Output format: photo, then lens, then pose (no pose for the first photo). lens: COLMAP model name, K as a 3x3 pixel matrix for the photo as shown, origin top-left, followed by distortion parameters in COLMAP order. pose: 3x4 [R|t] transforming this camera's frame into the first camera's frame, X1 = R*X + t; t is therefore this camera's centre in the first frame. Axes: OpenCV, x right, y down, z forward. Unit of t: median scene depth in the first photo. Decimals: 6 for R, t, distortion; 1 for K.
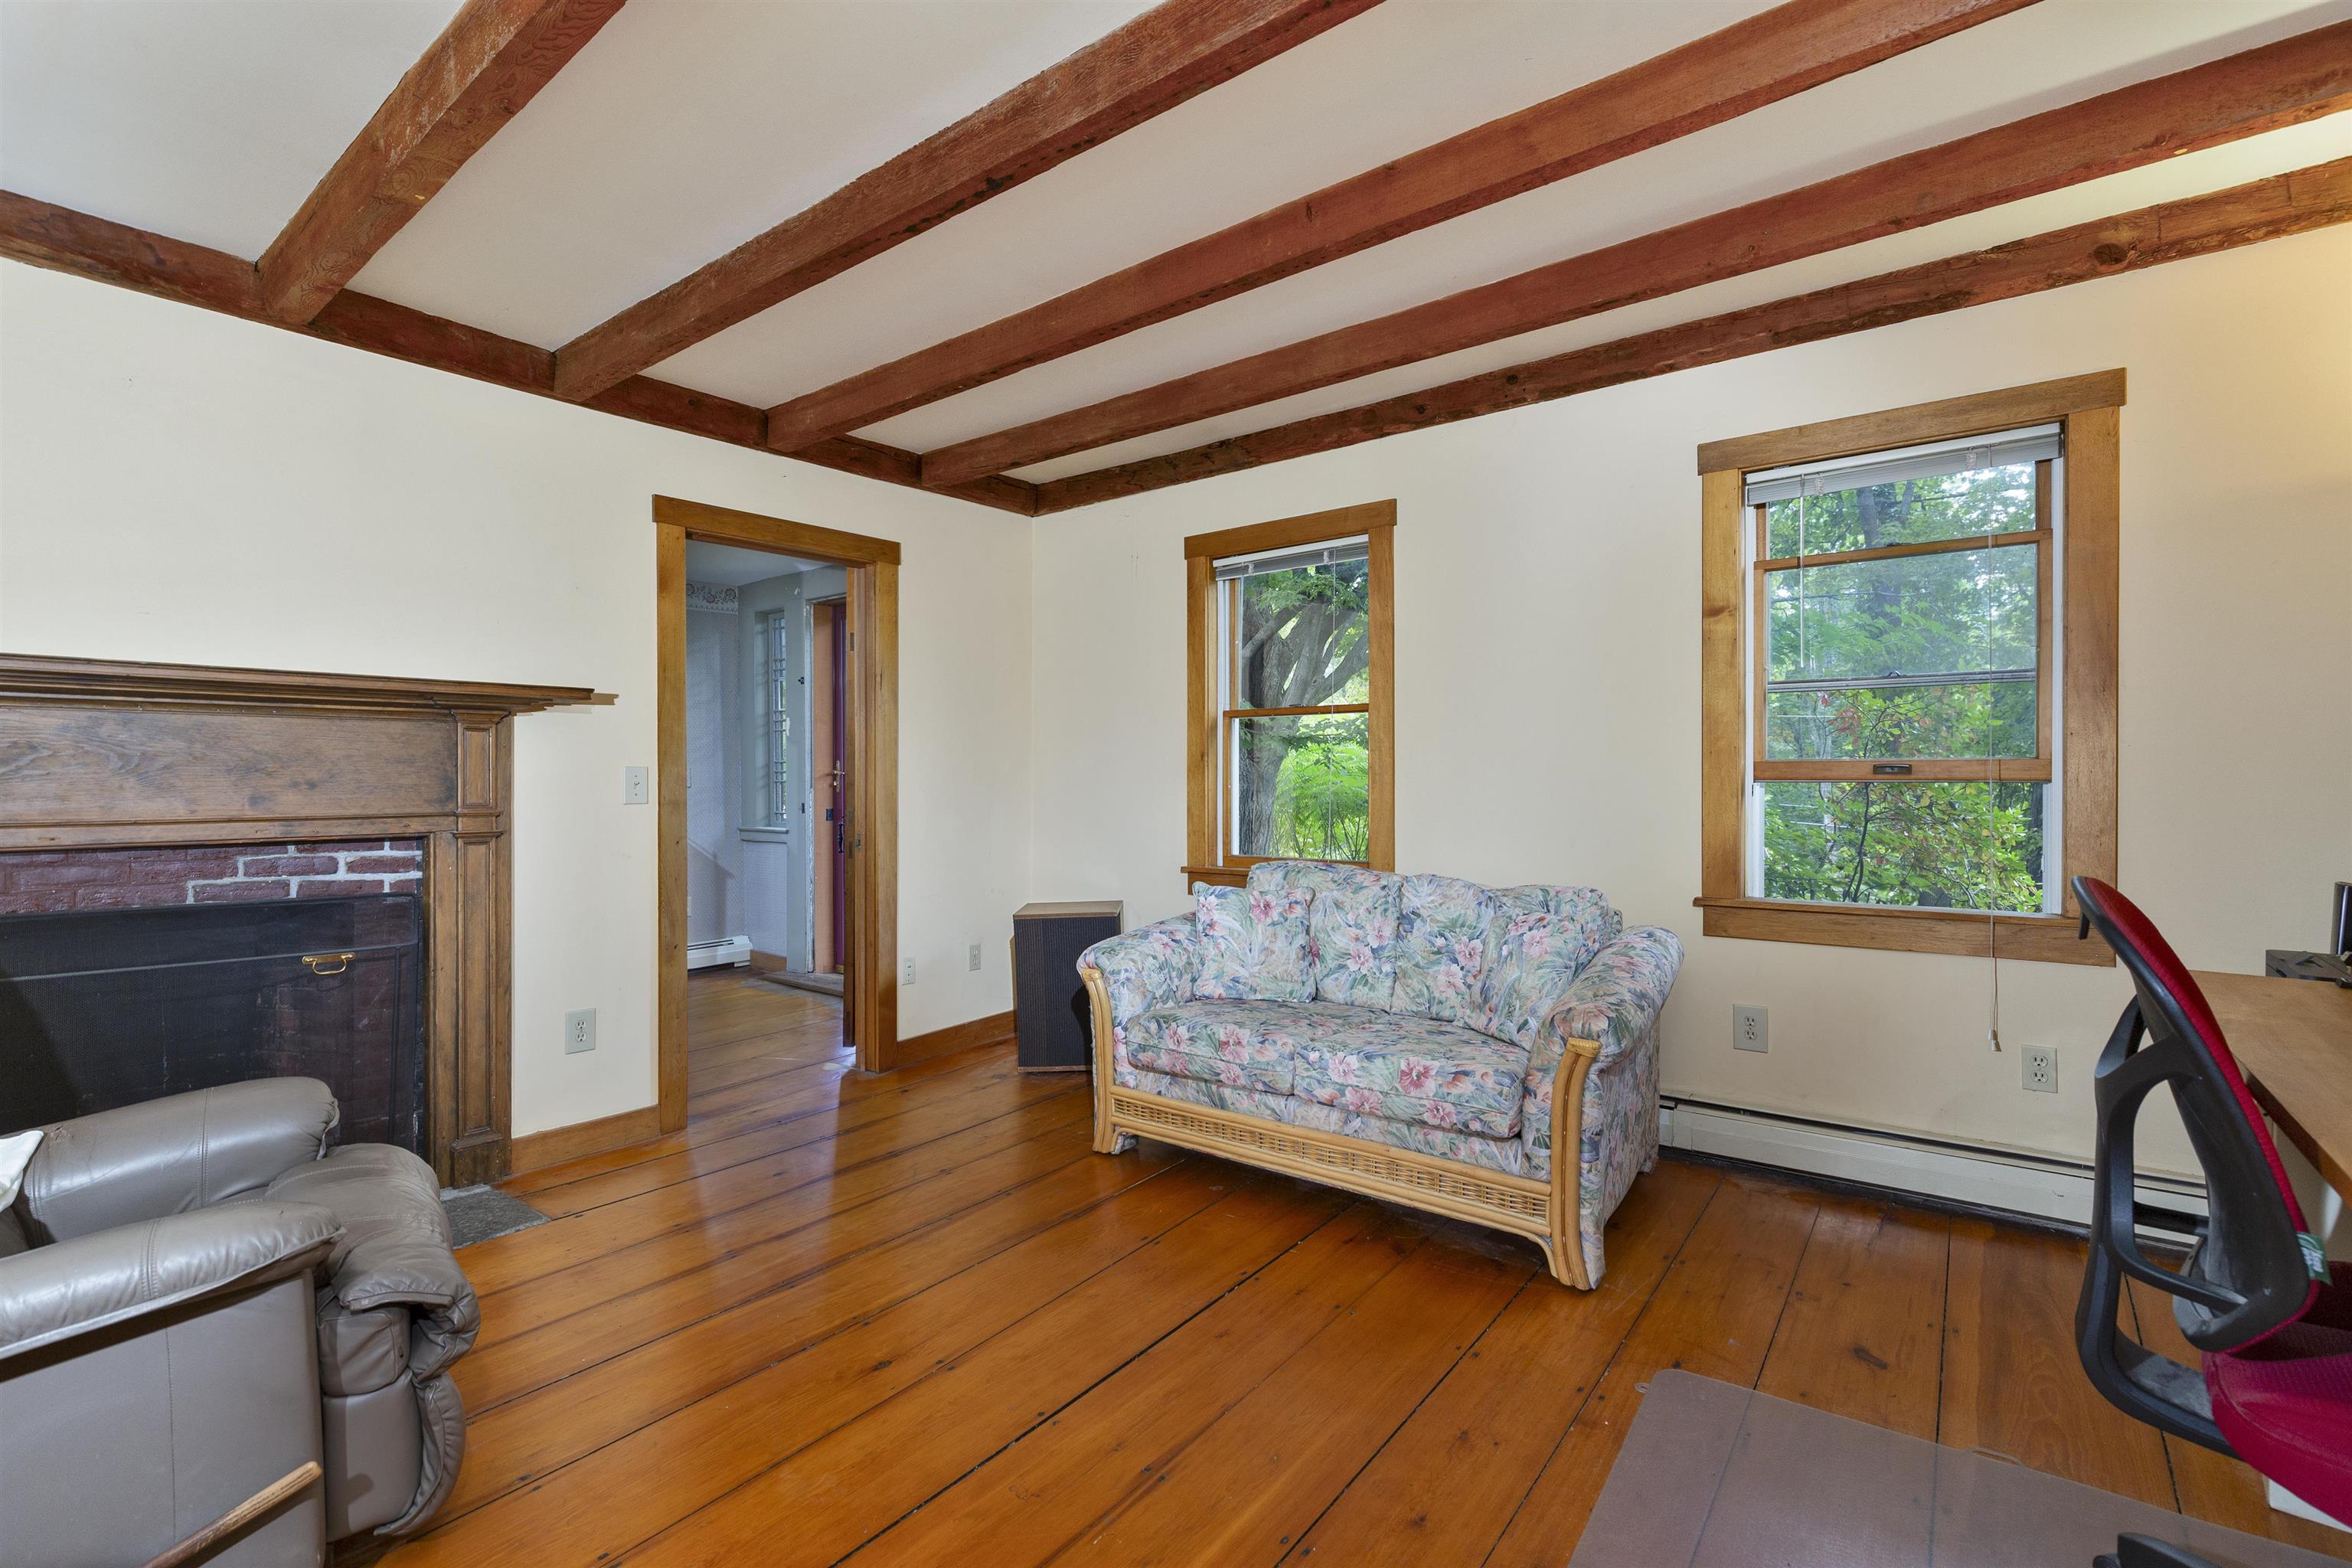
lens RADIAL K [[1047.1, 0, 1165.7], [0, 1047.1, 778.5], [0, 0, 1]] dist [-0.003587, 0.001139]
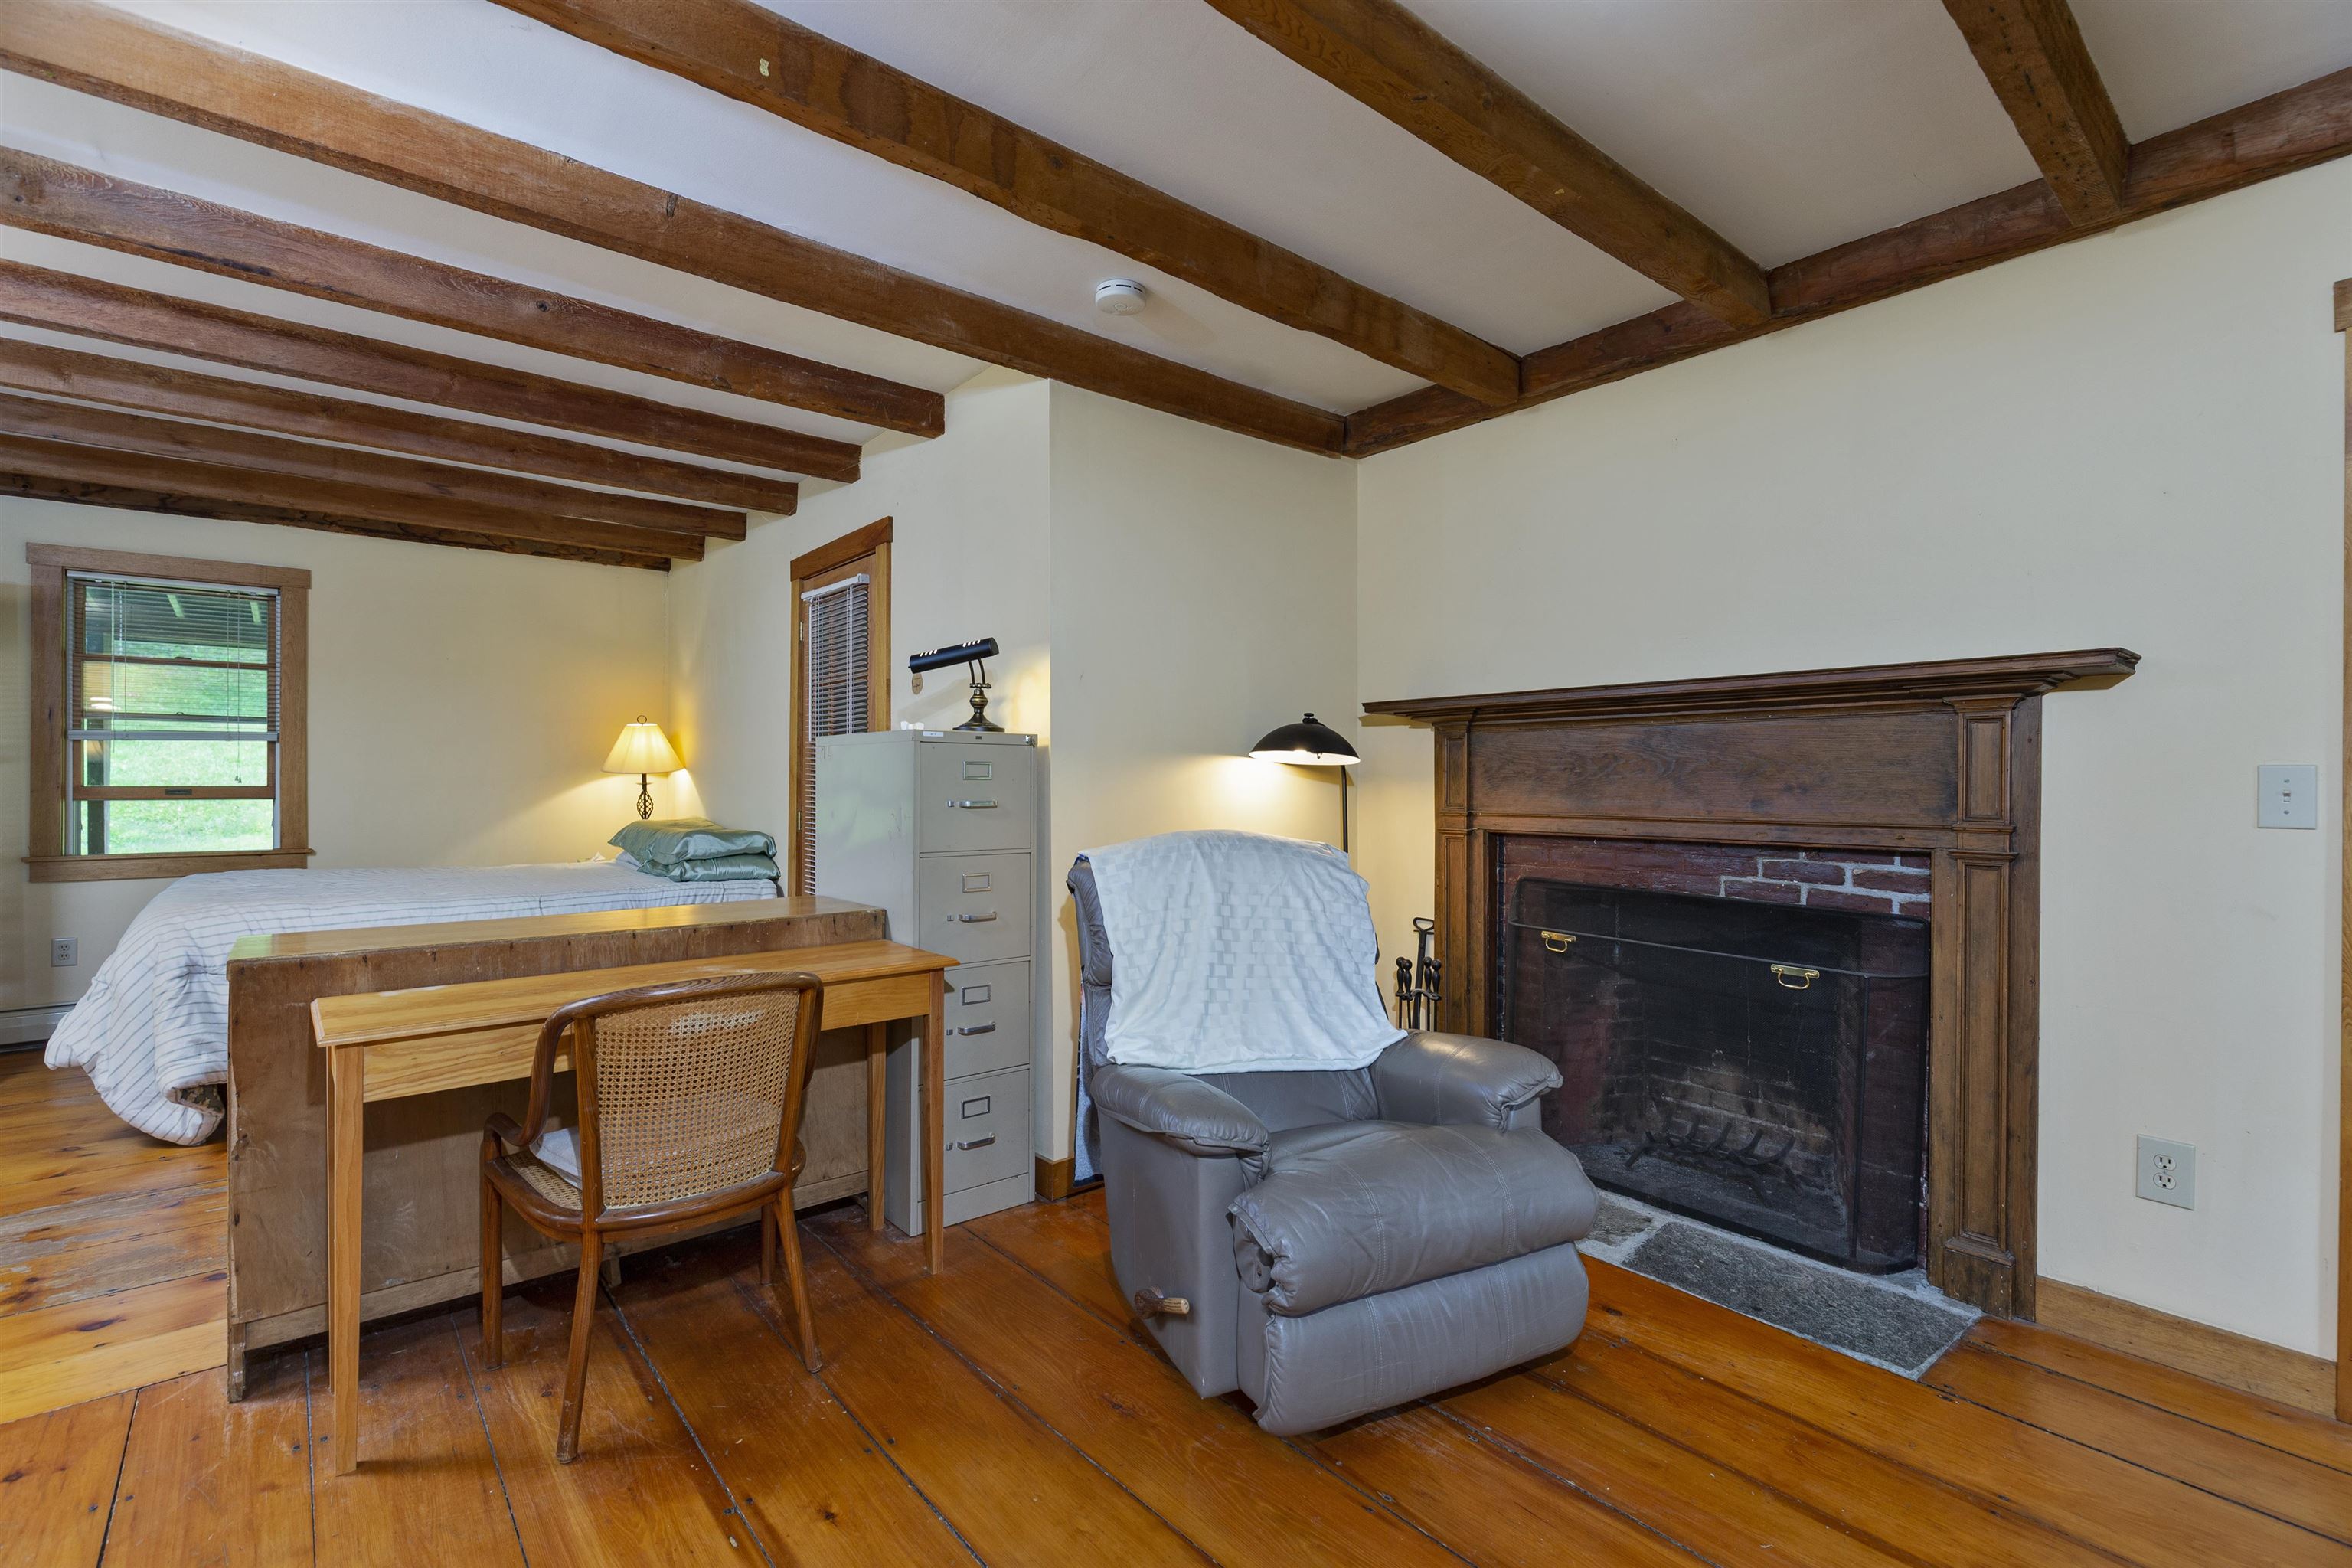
lens RADIAL K [[1047.1, 0, 1184.2], [0, 1047.1, 793.4], [0, 0, 1]] dist [-0.003587, 0.001139]
pose [[-0.201258, 0.015307, -0.979419, 0.222757], [-0.000138, 0.999877, 0.015655, -0.004701], [0.979538, 0.003286, -0.201231, 0.598172]]
